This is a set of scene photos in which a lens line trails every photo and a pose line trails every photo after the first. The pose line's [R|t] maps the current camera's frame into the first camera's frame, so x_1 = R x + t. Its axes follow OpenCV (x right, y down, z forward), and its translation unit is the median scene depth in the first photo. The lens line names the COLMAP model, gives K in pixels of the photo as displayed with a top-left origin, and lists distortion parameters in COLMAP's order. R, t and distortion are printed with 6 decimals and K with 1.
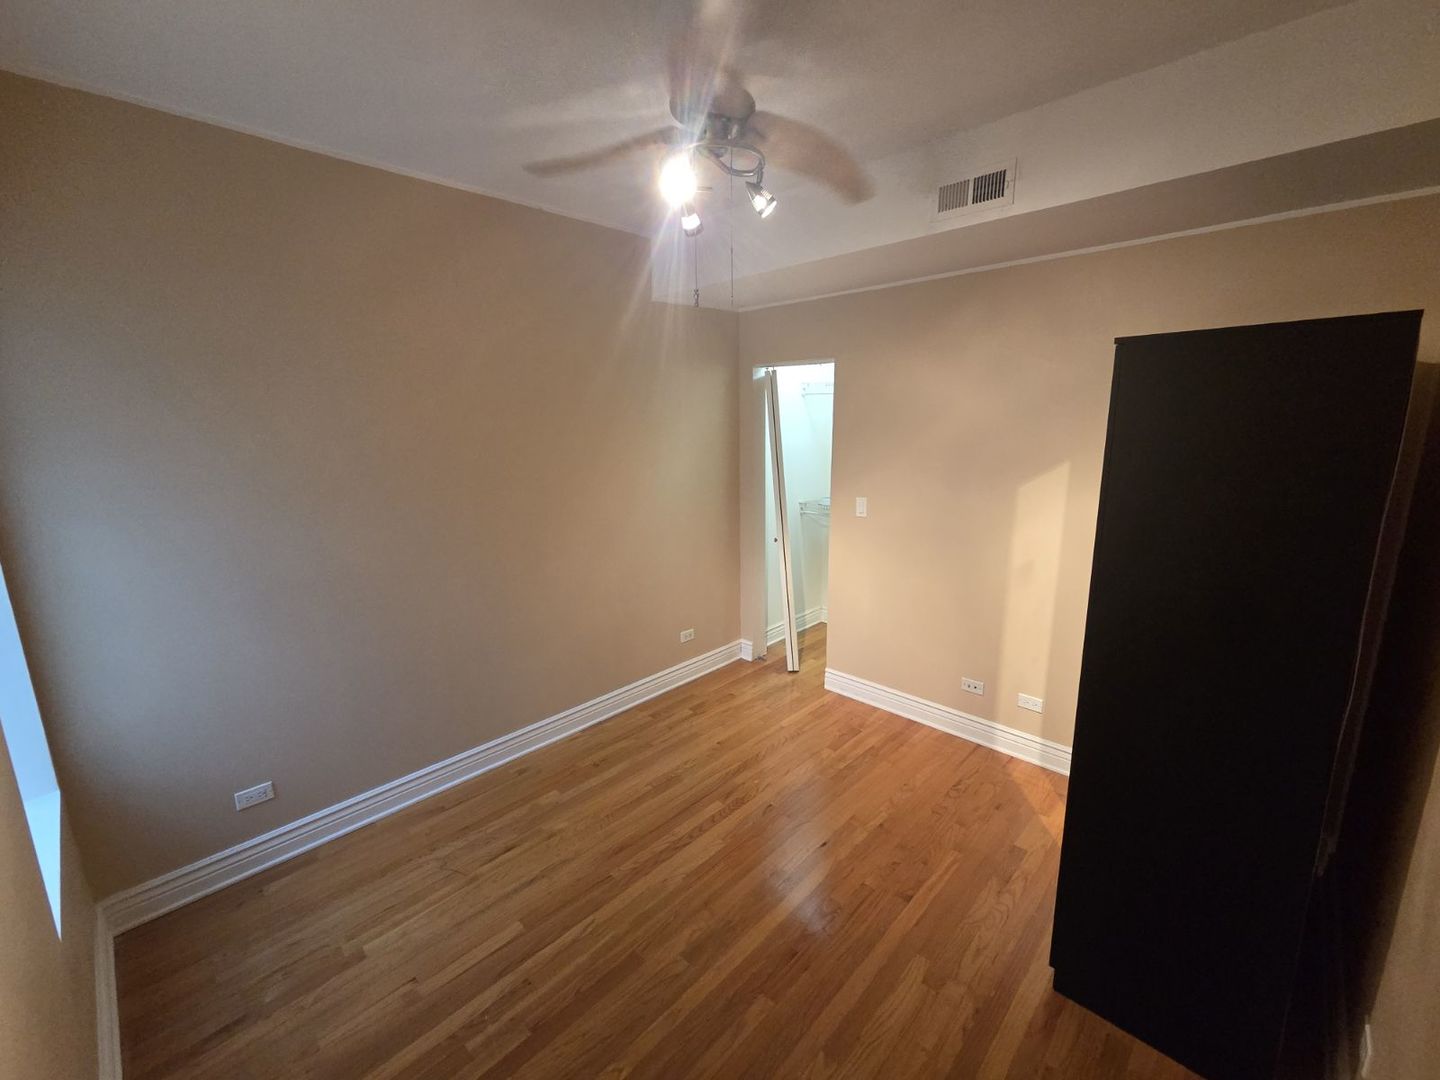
lens RADIAL K [[591.4, 0, 719.1], [0, 591.4, 537.0], [0, 0, 1]] dist [0.000600, 0.000133]
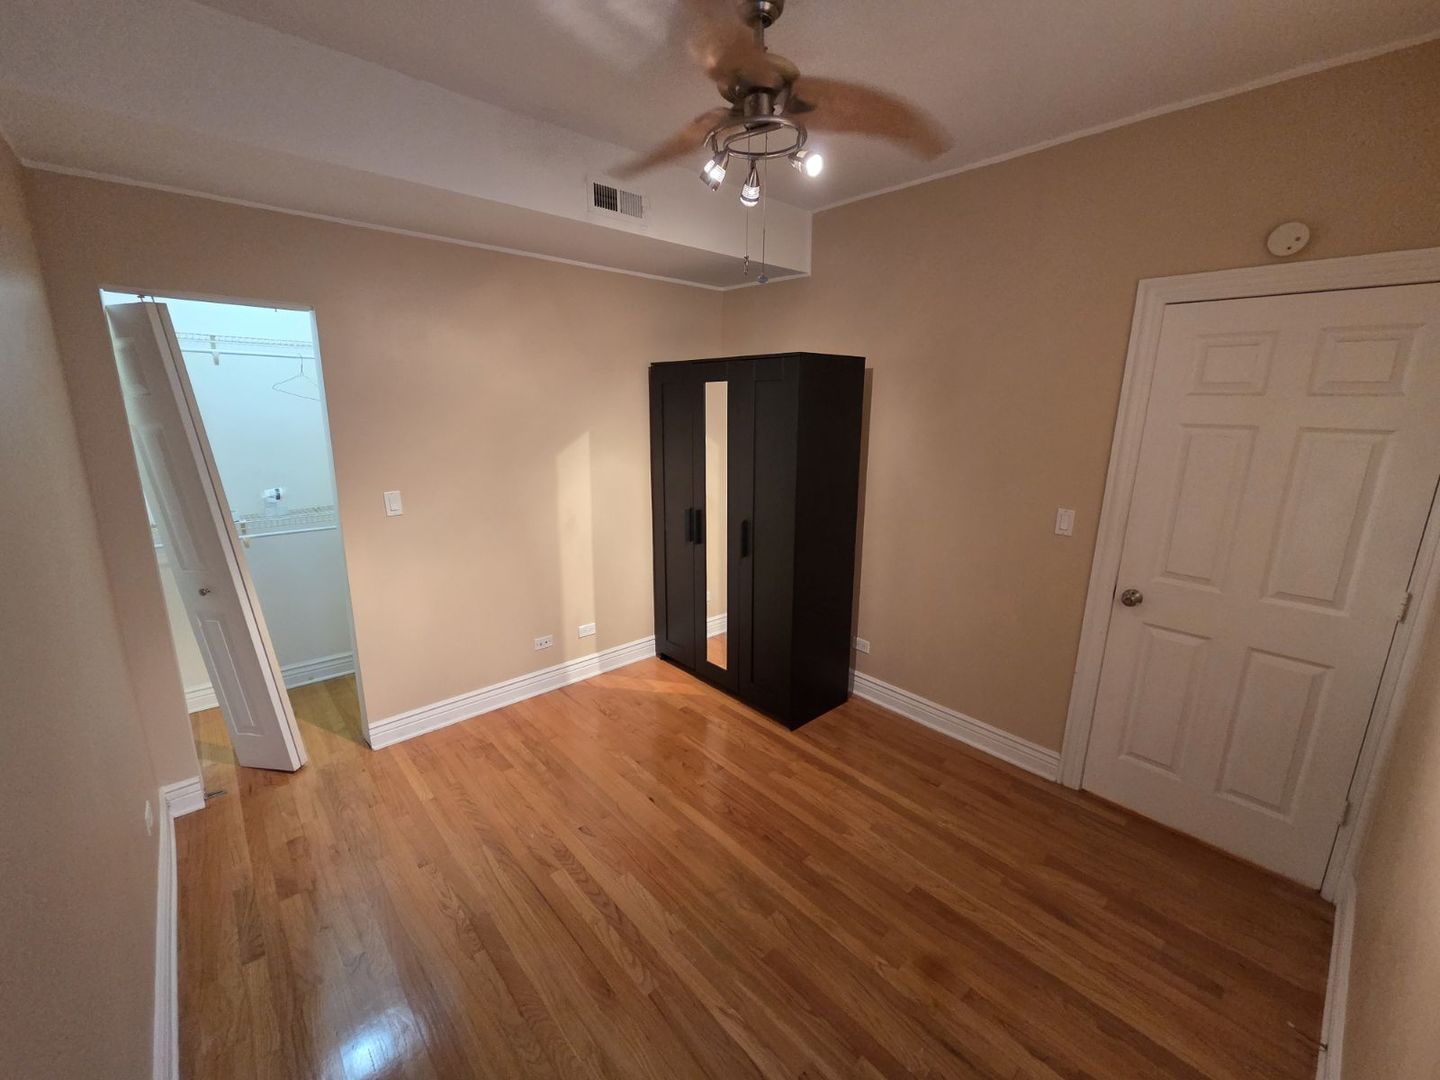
lens RADIAL K [[591.4, 0, 722.1], [0, 591.4, 537.9], [0, 0, 1]] dist [0.000600, 0.000133]
pose [[0.063013, -0.212425, 0.975143, -0.757864], [0.186643, 0.962355, 0.197579, -0.116682], [-0.980405, 0.169553, 0.100289, 0.702647]]
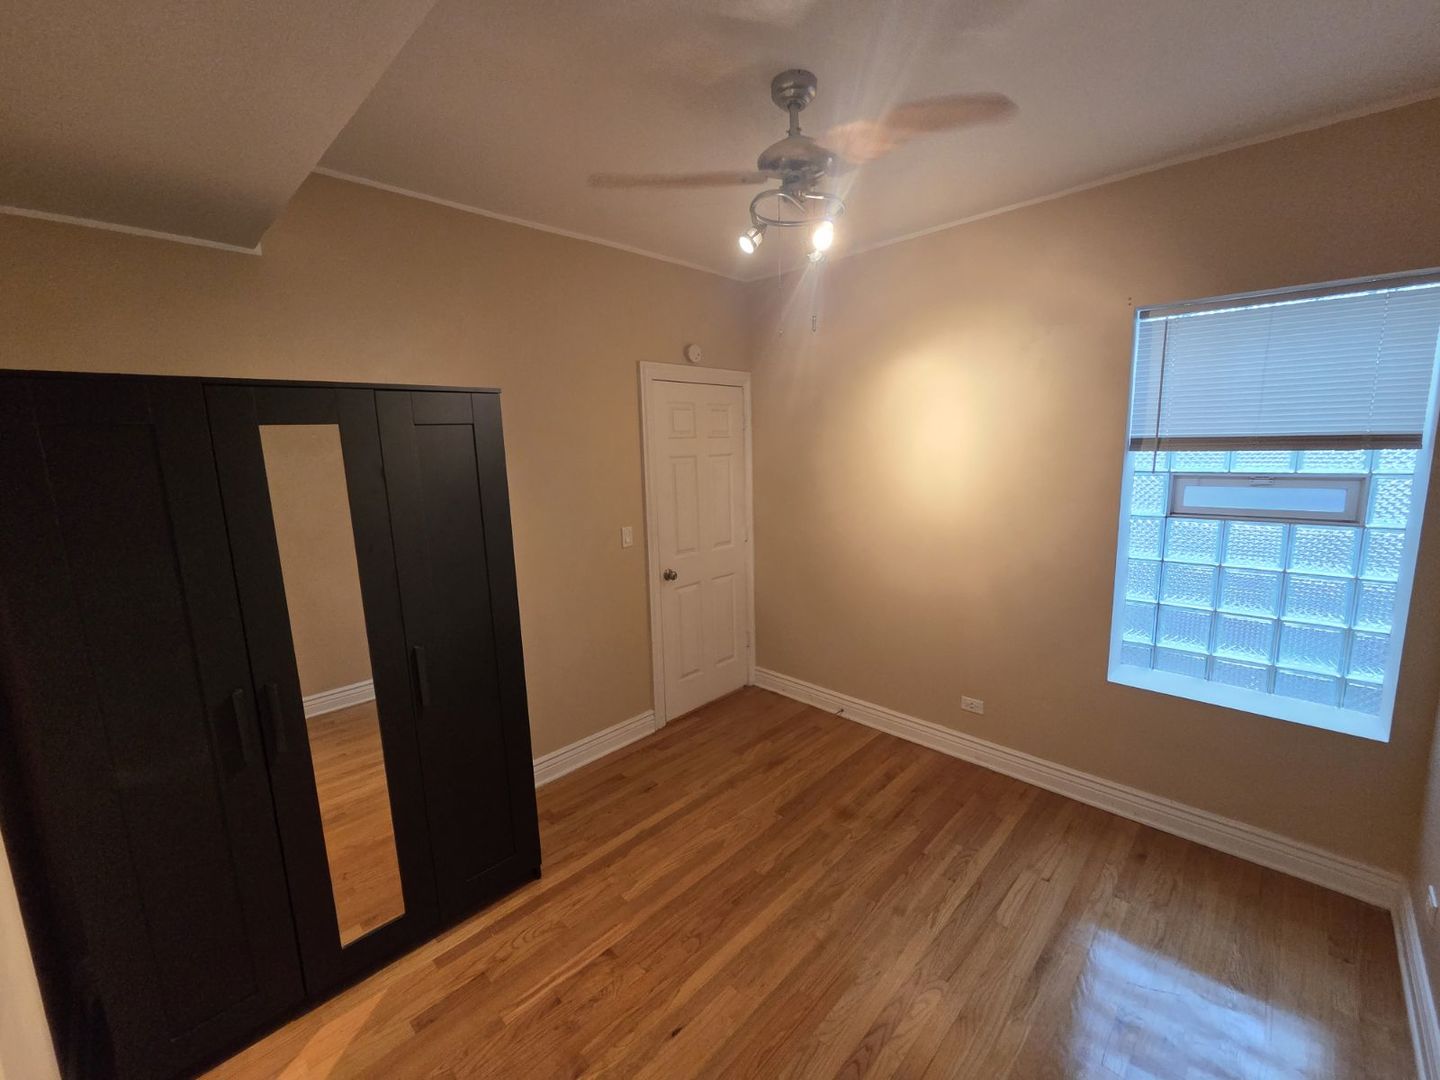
lens RADIAL K [[591.4, 0, 722.5], [0, 591.4, 536.2], [0, 0, 1]] dist [0.000600, 0.000133]
pose [[-0.999172, 0.040662, 0.001025, 0.098037], [0.038416, 0.935093, 0.352314, -0.293756], [0.013367, 0.352062, -0.935881, 1.482514]]
